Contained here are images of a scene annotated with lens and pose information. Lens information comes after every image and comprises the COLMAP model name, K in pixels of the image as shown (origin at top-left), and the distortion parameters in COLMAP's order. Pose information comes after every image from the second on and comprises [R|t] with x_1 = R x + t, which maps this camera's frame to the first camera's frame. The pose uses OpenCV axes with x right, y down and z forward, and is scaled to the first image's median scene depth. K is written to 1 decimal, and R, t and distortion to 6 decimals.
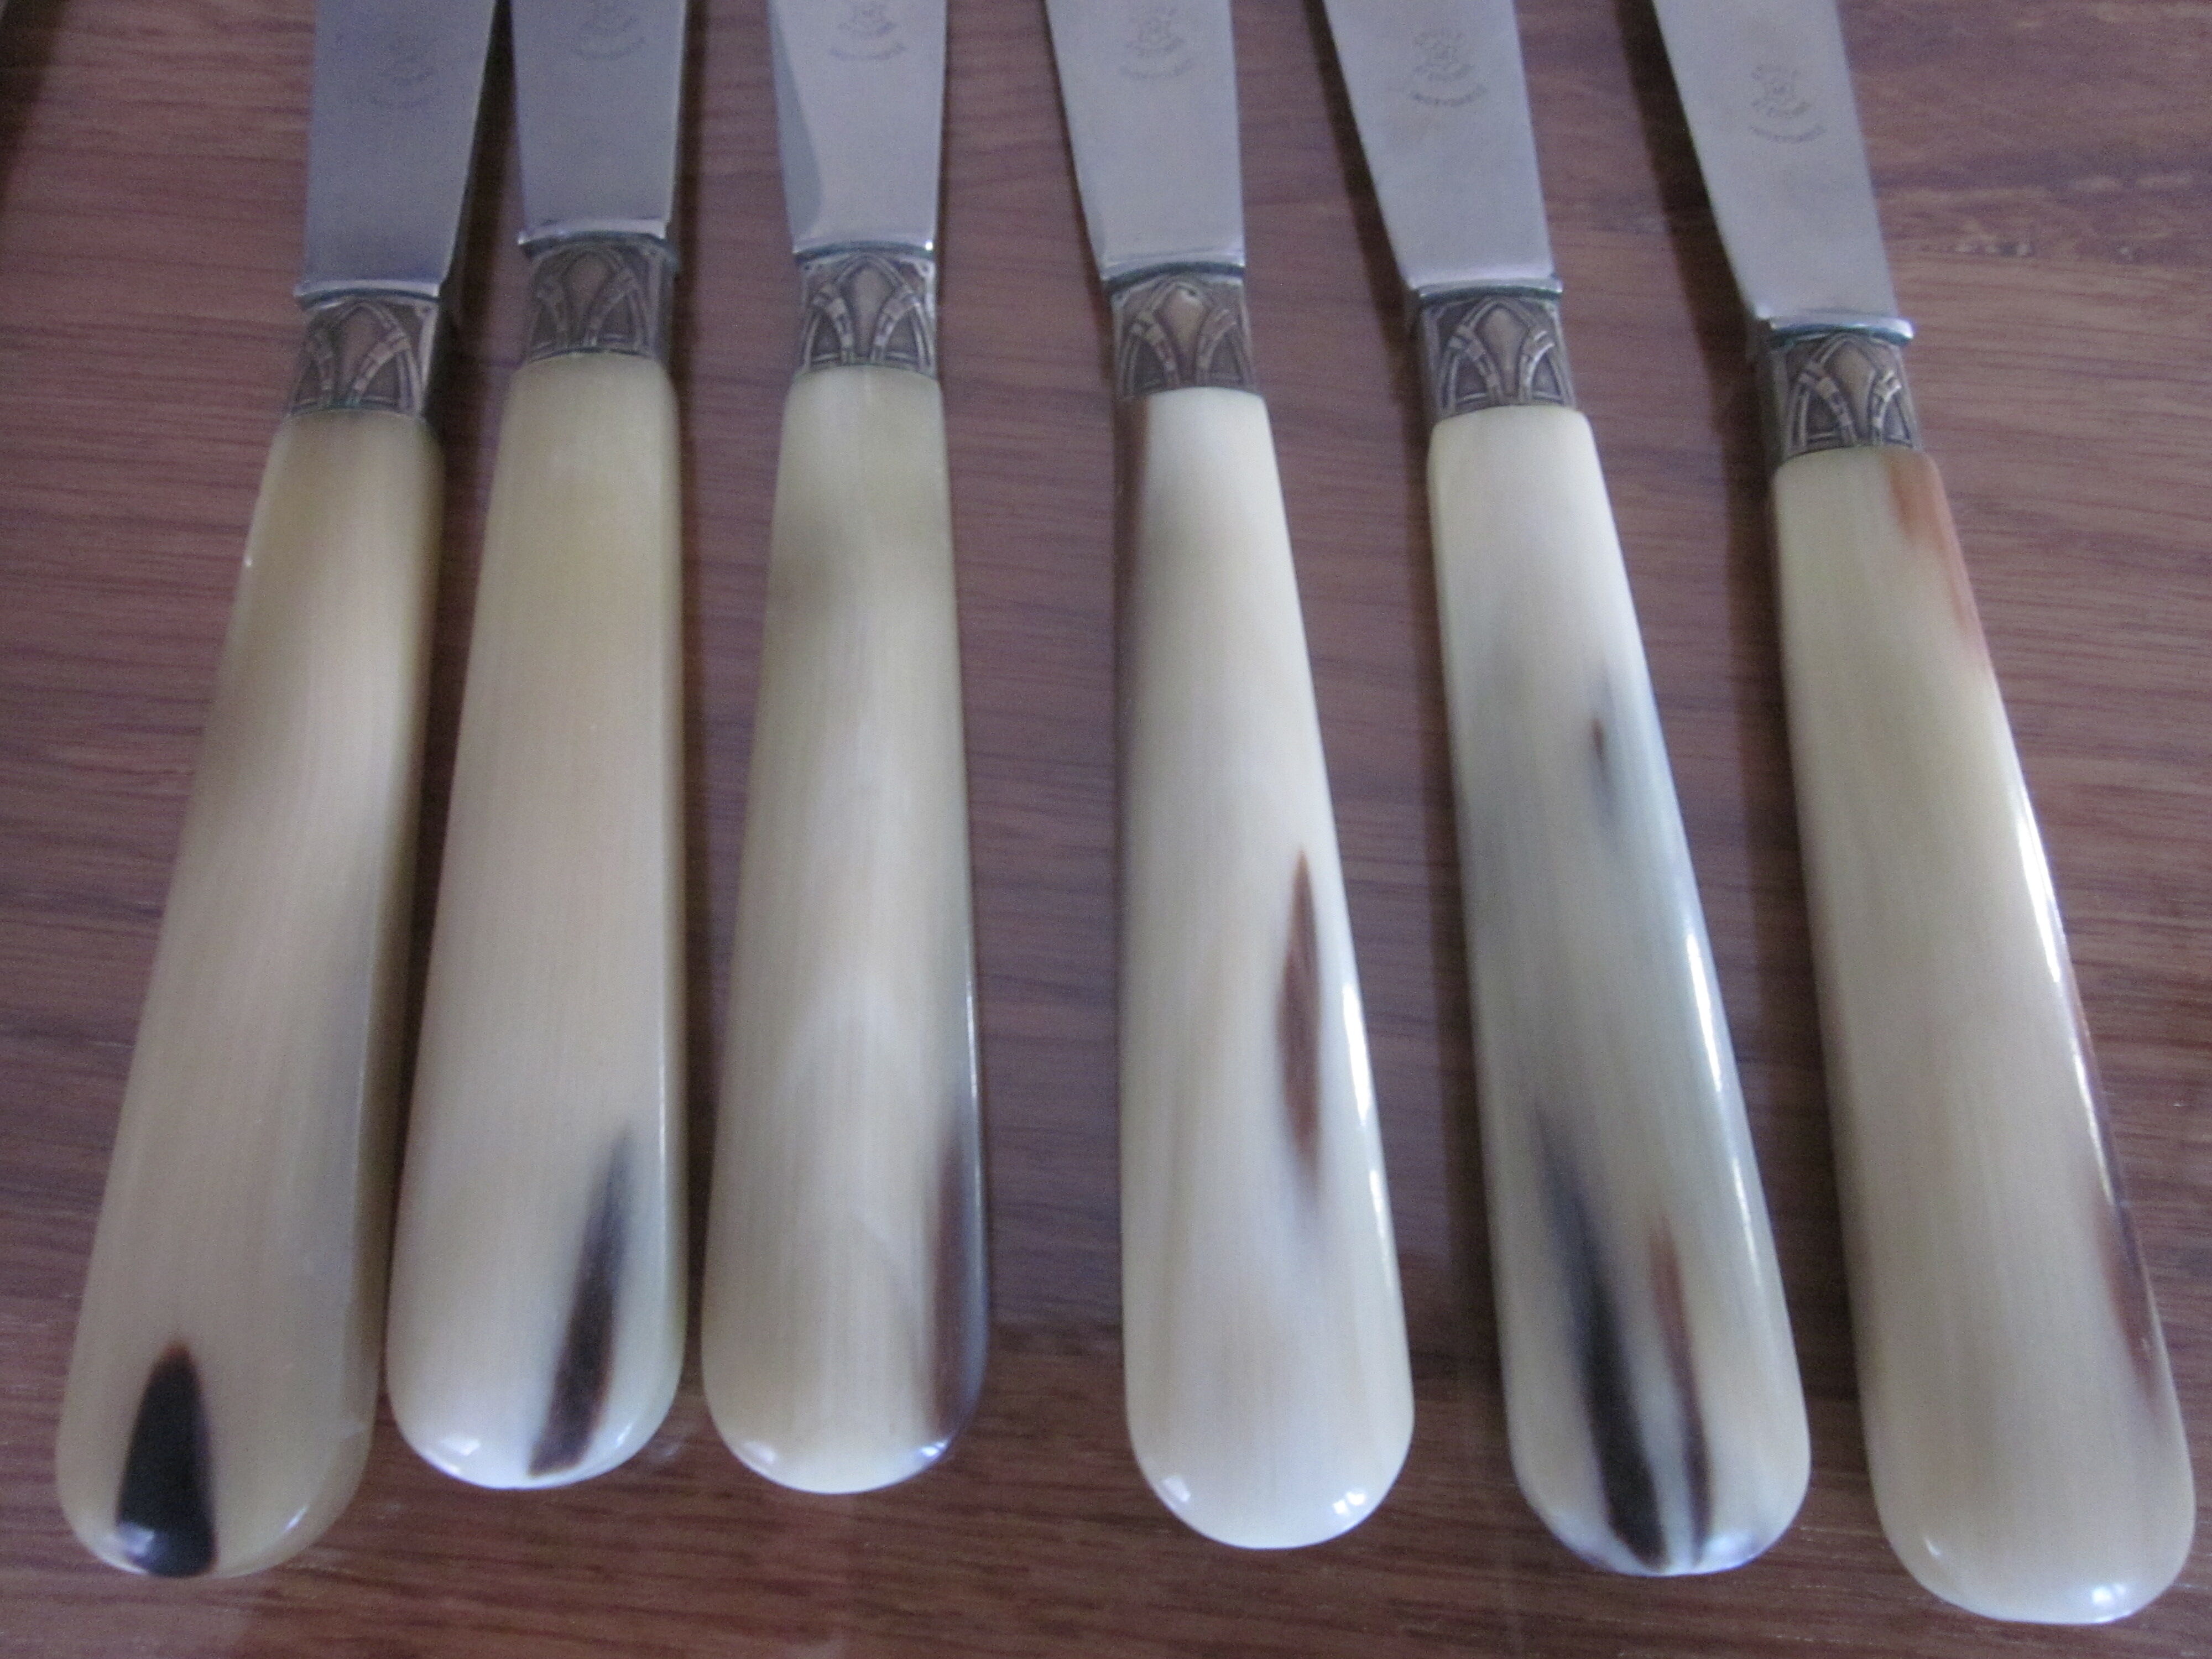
lens RADIAL K [[1837.2, 0, 1099.1], [0, 1837.2, 834.3], [0, 0, 1]] dist [-0.026268, 0.008898]
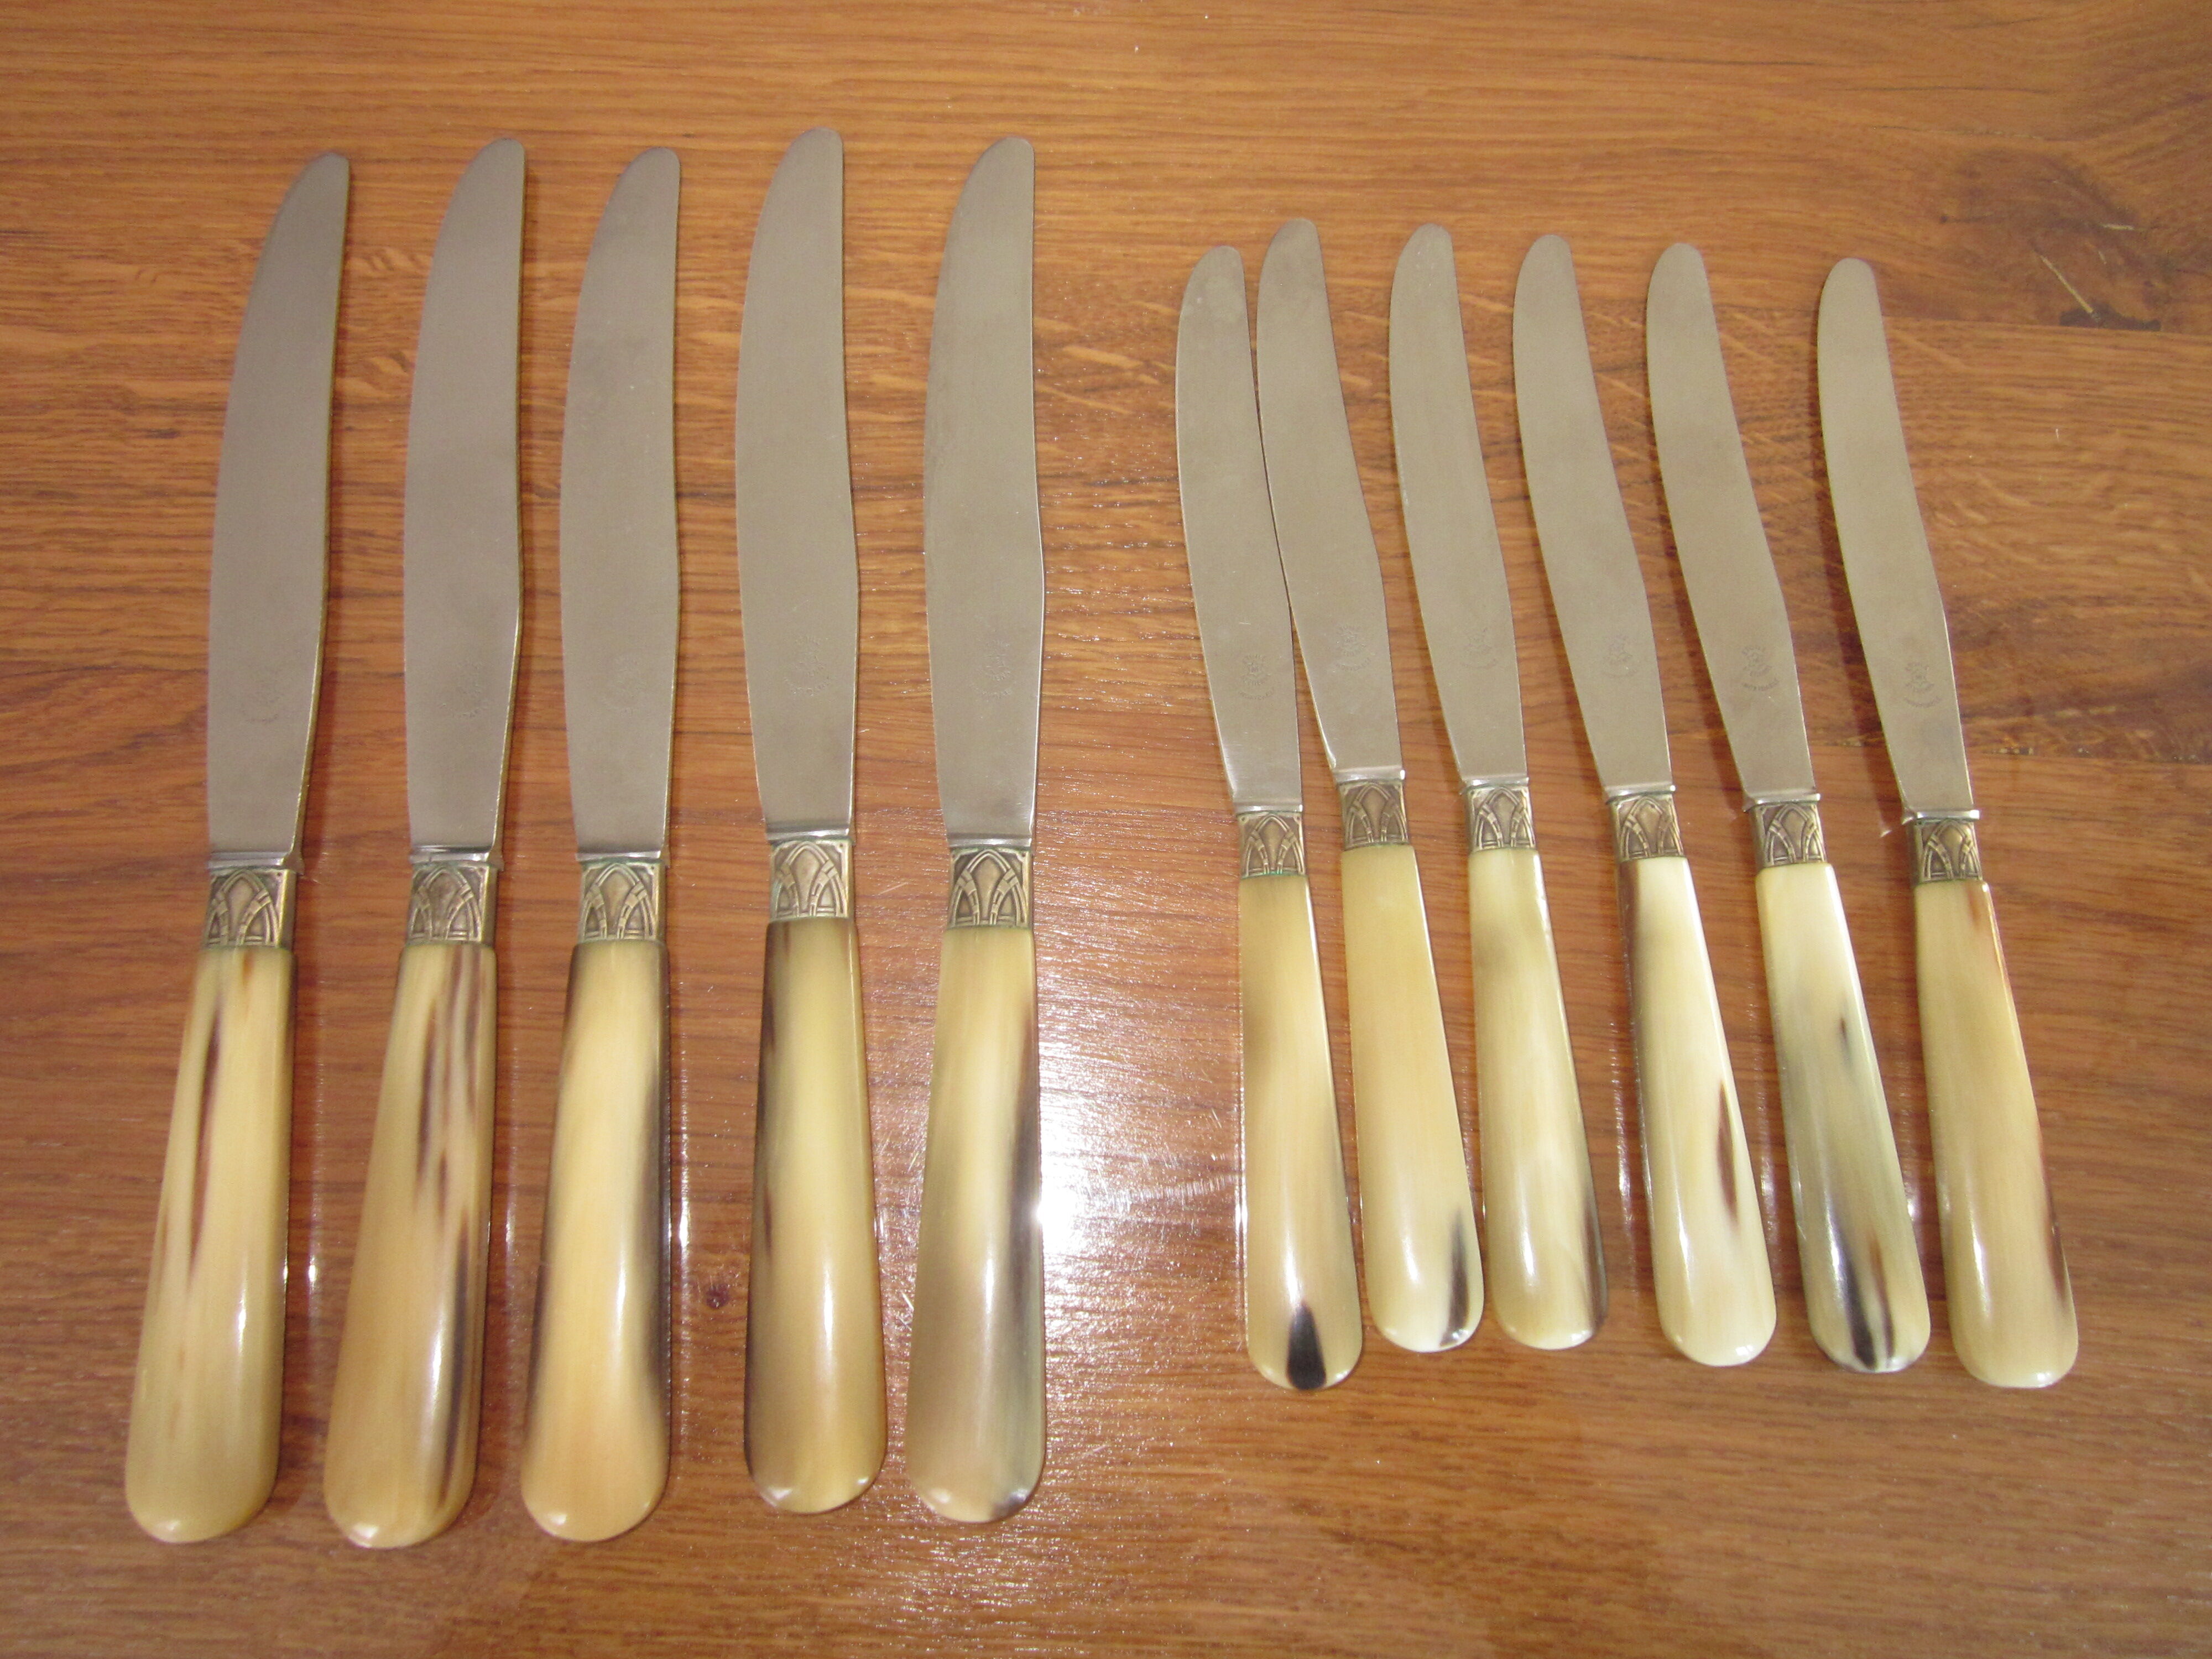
lens RADIAL K [[1837.2, 0, 1106.0], [0, 1837.2, 847.6], [0, 0, 1]] dist [-0.026268, 0.008898]
pose [[0.999704, -0.016665, 0.017725, -0.649054], [0.014590, 0.993676, 0.111333, -0.509380], [-0.019468, -0.111042, 0.993625, -1.172407]]
